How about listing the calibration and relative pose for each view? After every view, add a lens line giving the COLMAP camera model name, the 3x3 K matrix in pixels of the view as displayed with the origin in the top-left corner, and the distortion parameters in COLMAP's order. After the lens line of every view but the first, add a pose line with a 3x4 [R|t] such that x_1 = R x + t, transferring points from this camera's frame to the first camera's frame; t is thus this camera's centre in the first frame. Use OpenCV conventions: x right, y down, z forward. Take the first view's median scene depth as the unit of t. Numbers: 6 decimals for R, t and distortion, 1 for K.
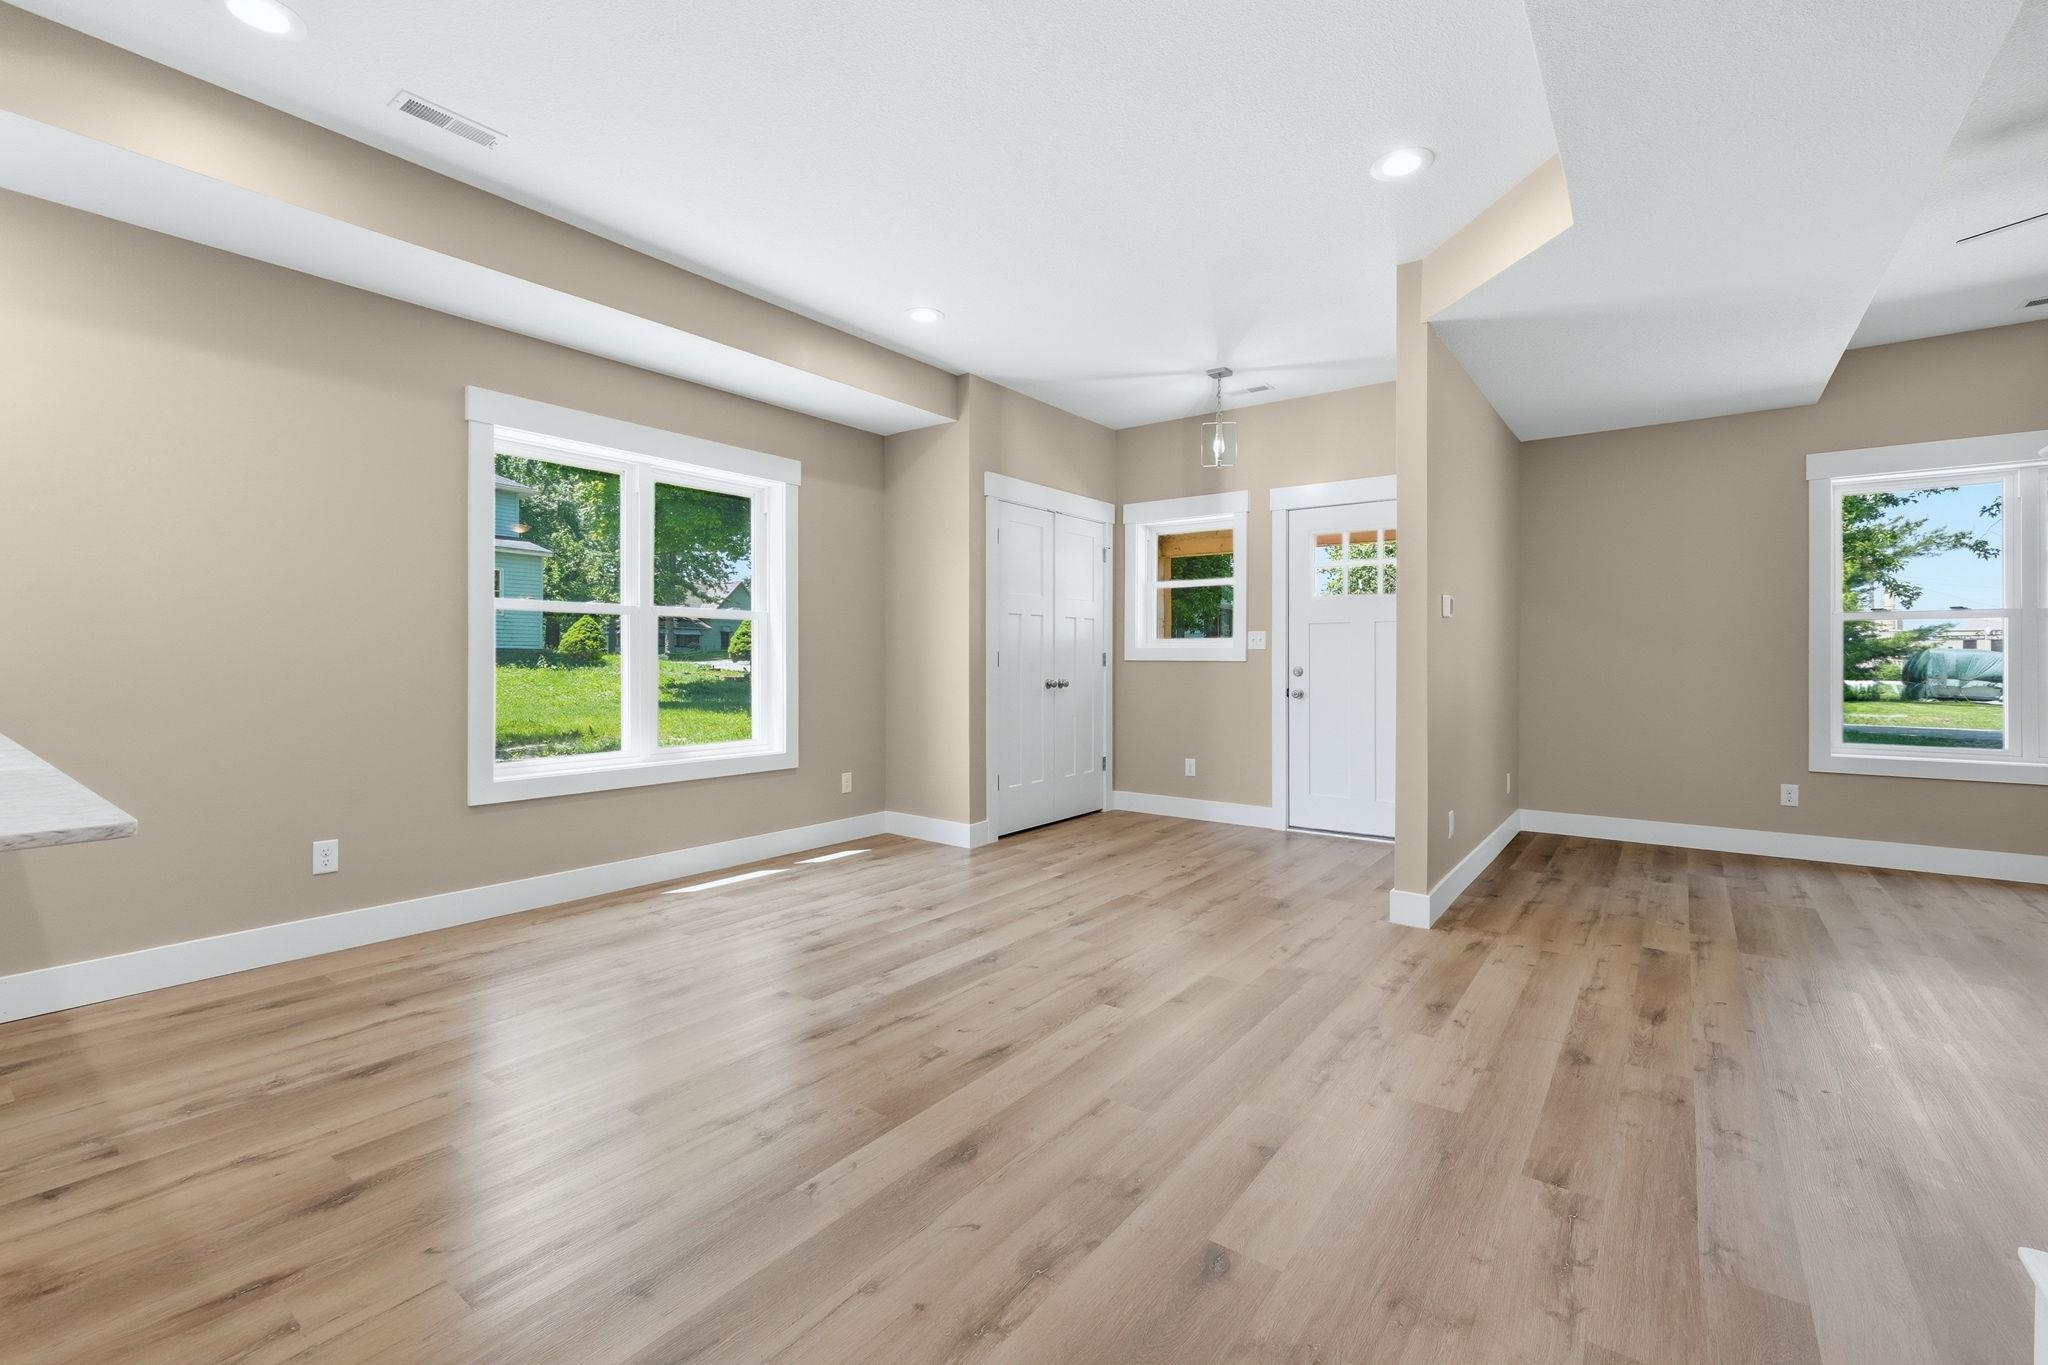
lens RADIAL K [[875.7, 0, 1020.1], [0, 875.7, 664.9], [0, 0, 1]] dist [-0.000232, -0.000269]
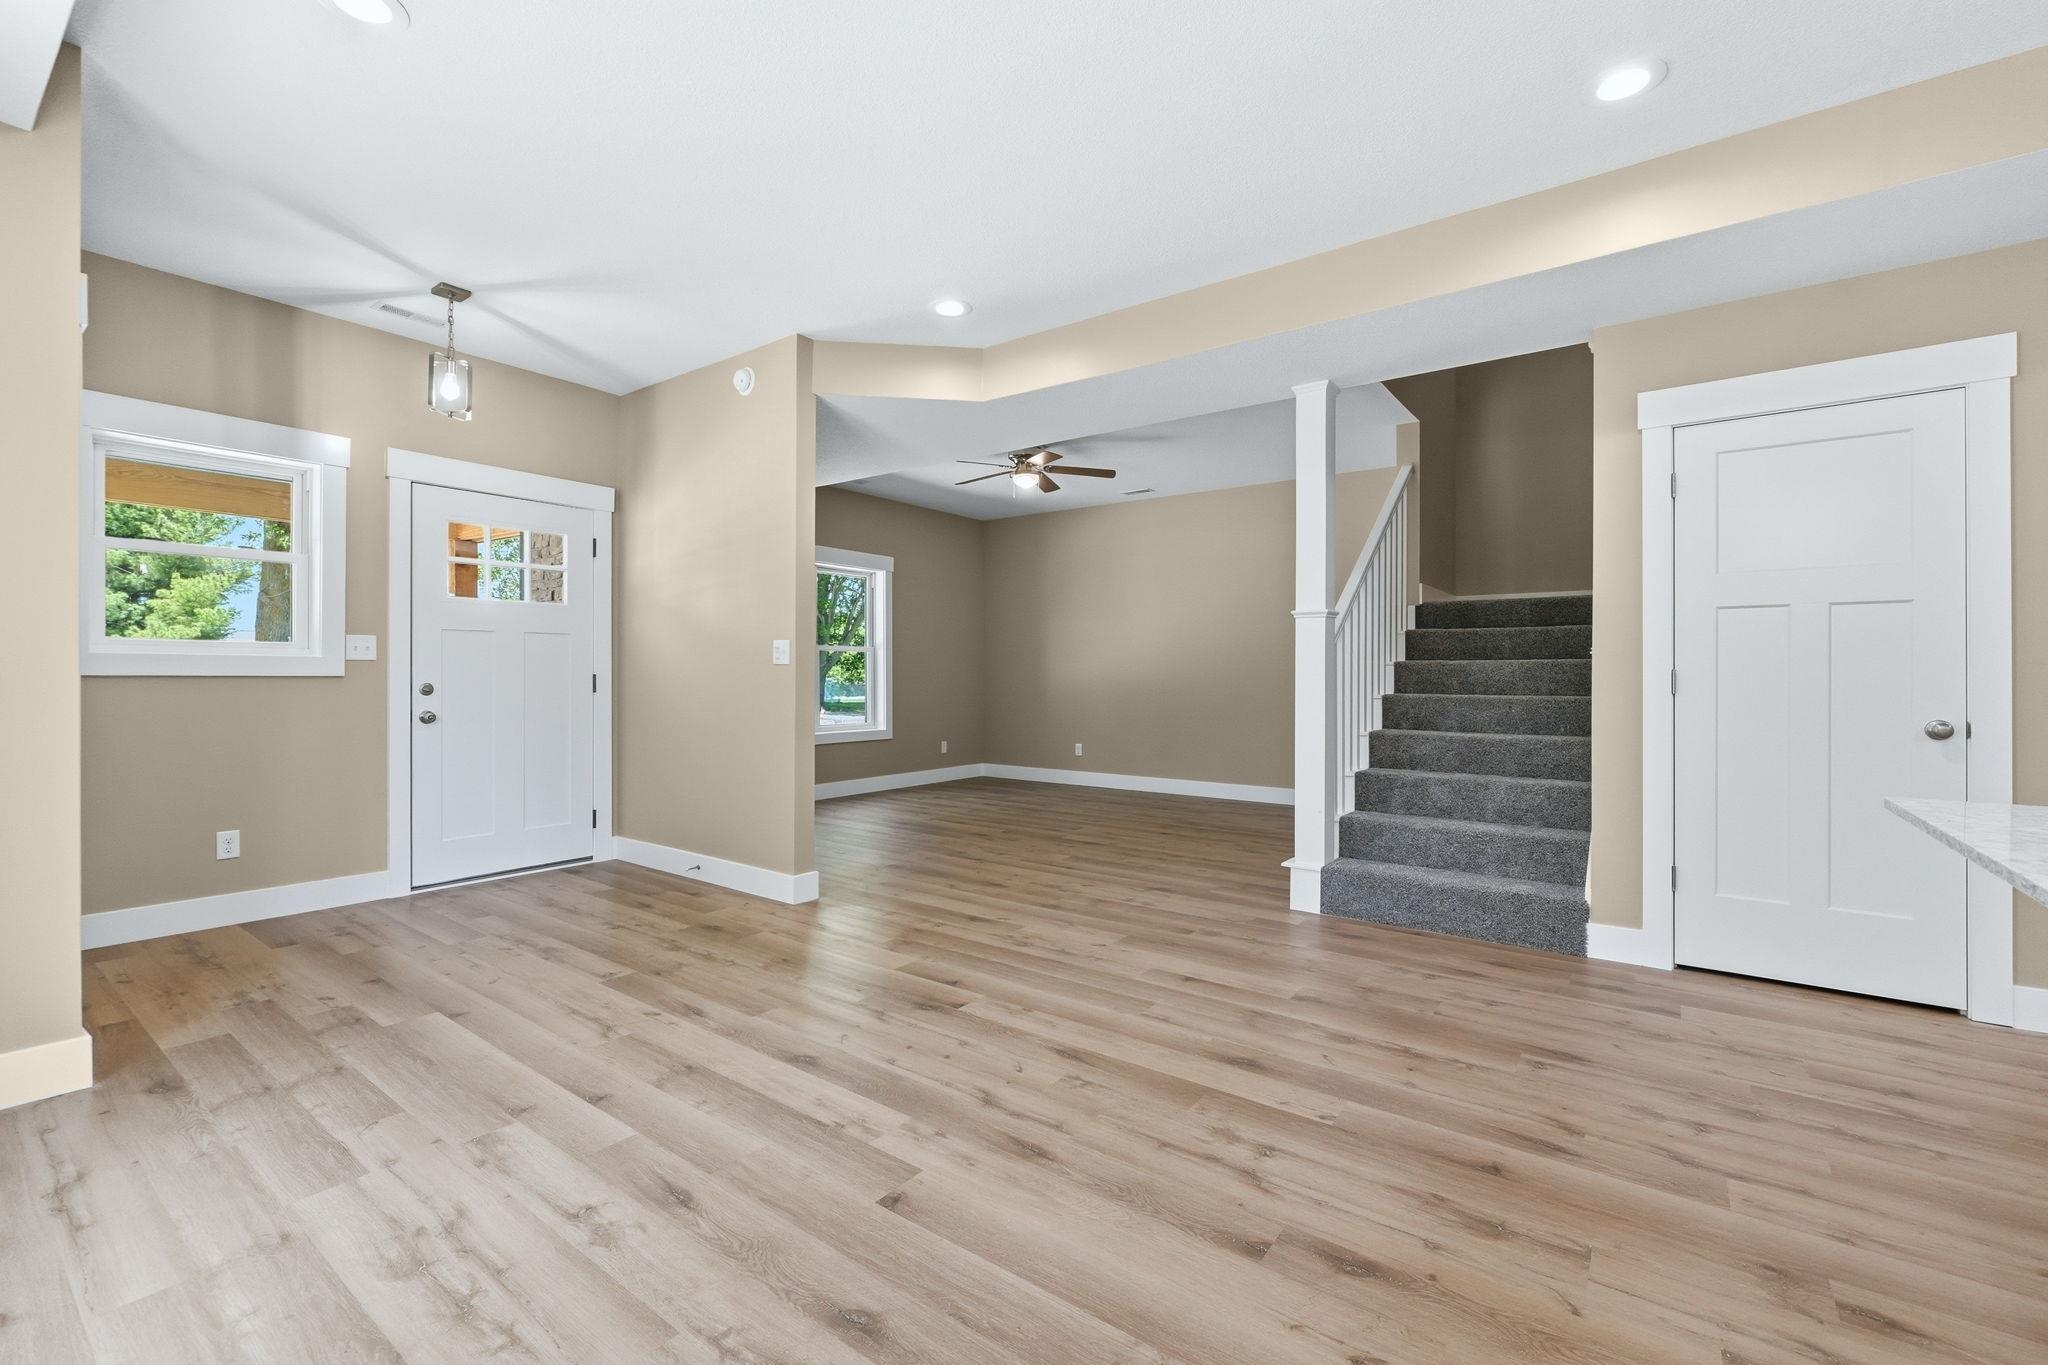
lens RADIAL K [[867.2, 0, 1019.2], [0, 867.2, 671.9], [0, 0, 1]] dist [-0.000513, 0.000632]
pose [[-0.008086, 0.000772, 0.999967, -0.526897], [0.002845, 0.999996, -0.000749, -0.006350], [-0.999963, 0.002839, -0.008089, 0.527087]]
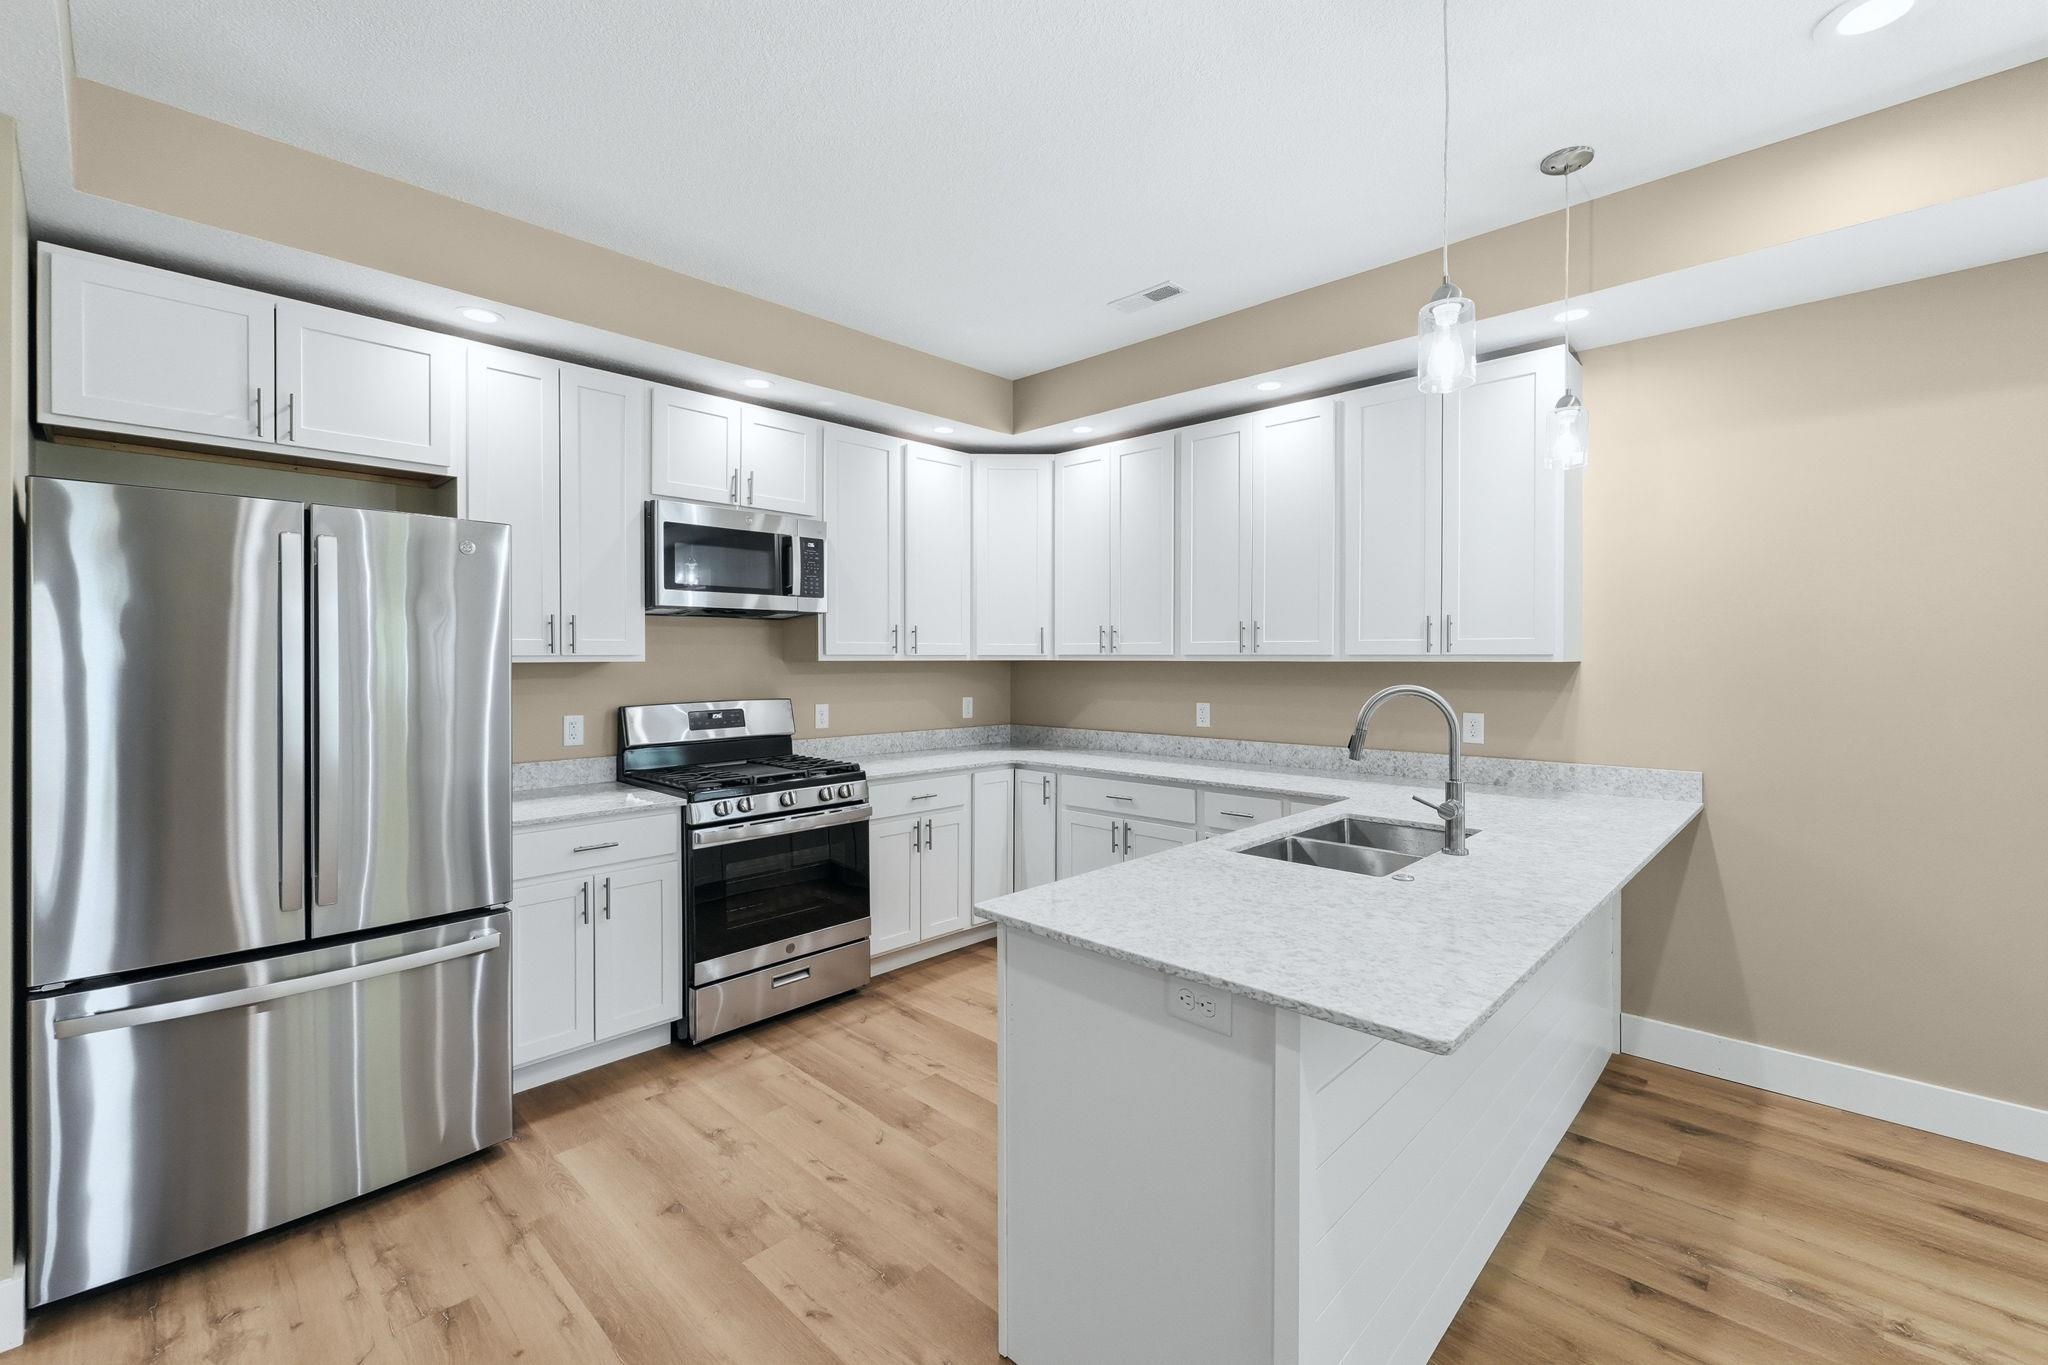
lens RADIAL K [[864.5, 0, 1022.2], [0, 864.5, 667.3], [0, 0, 1]] dist [-0.001213, 0.000438]
pose [[-0.120656, 0.004641, -0.992683, 0.014057], [-0.004585, 0.999976, 0.005232, -0.058878], [0.992684, 0.005183, -0.120632, 0.133463]]
